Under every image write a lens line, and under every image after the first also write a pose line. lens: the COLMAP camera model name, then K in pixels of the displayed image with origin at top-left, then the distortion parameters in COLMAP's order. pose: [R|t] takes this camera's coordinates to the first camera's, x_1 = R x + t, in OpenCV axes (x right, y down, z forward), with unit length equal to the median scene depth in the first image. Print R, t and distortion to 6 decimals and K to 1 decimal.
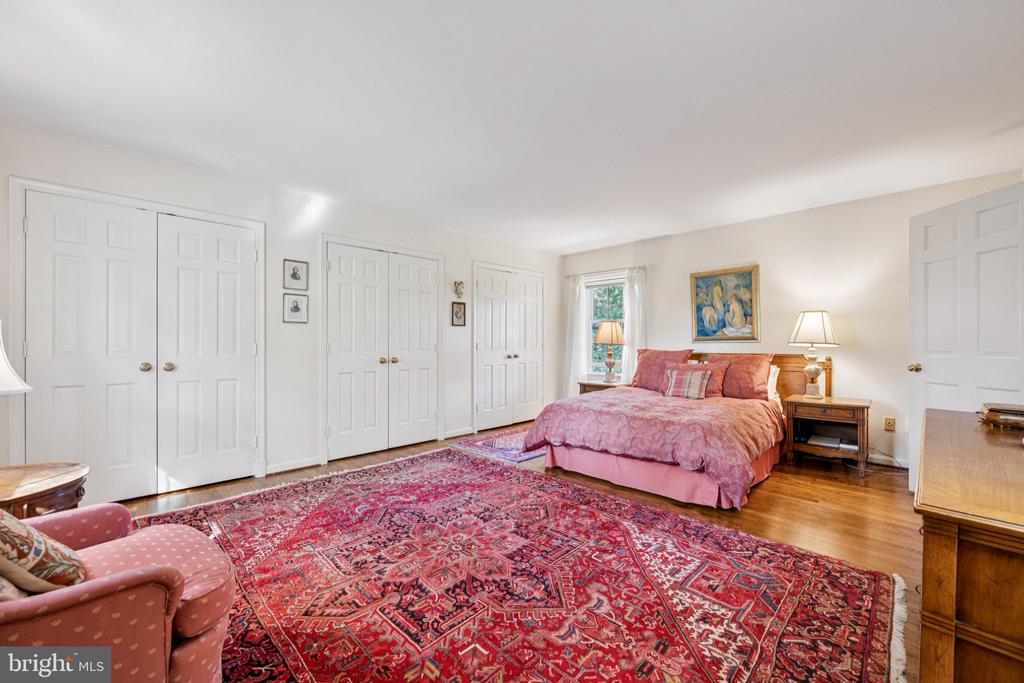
lens RADIAL K [[401.2, 0, 514.9], [0, 401.2, 340.4], [0, 0, 1]] dist [-0.000113, -0.000110]
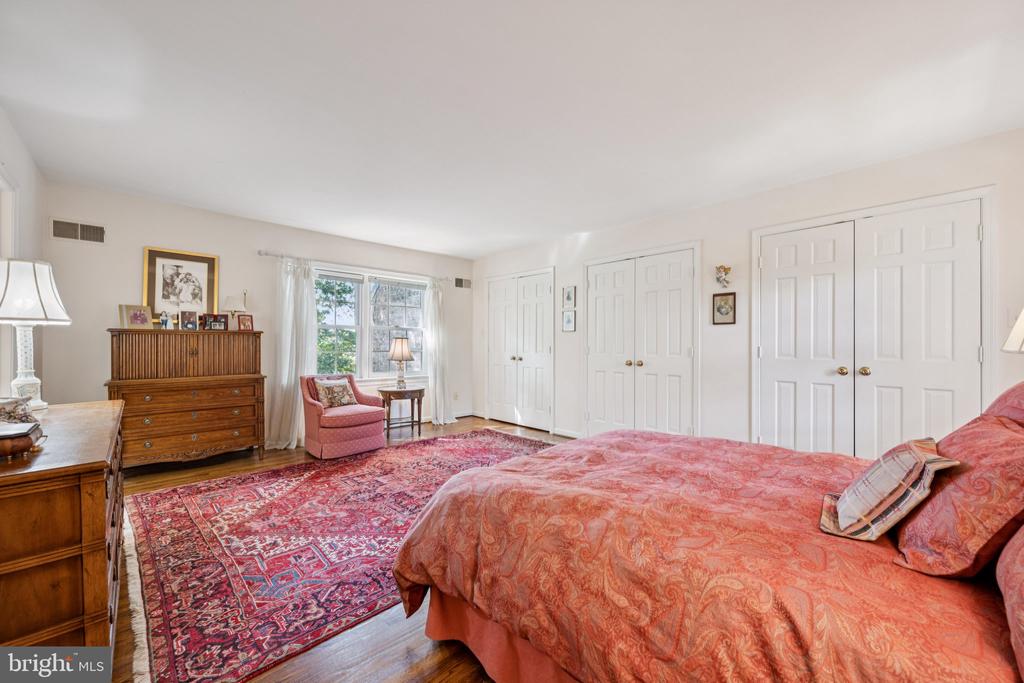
lens RADIAL K [[401.2, 0, 514.9], [0, 401.2, 340.4], [0, 0, 1]] dist [-0.000113, -0.000110]
pose [[-0.010758, -0.011170, -0.999880, 1.568237], [0.000021, 0.999938, -0.011170, 0.006615], [0.999942, -0.000141, -0.010757, 1.560910]]
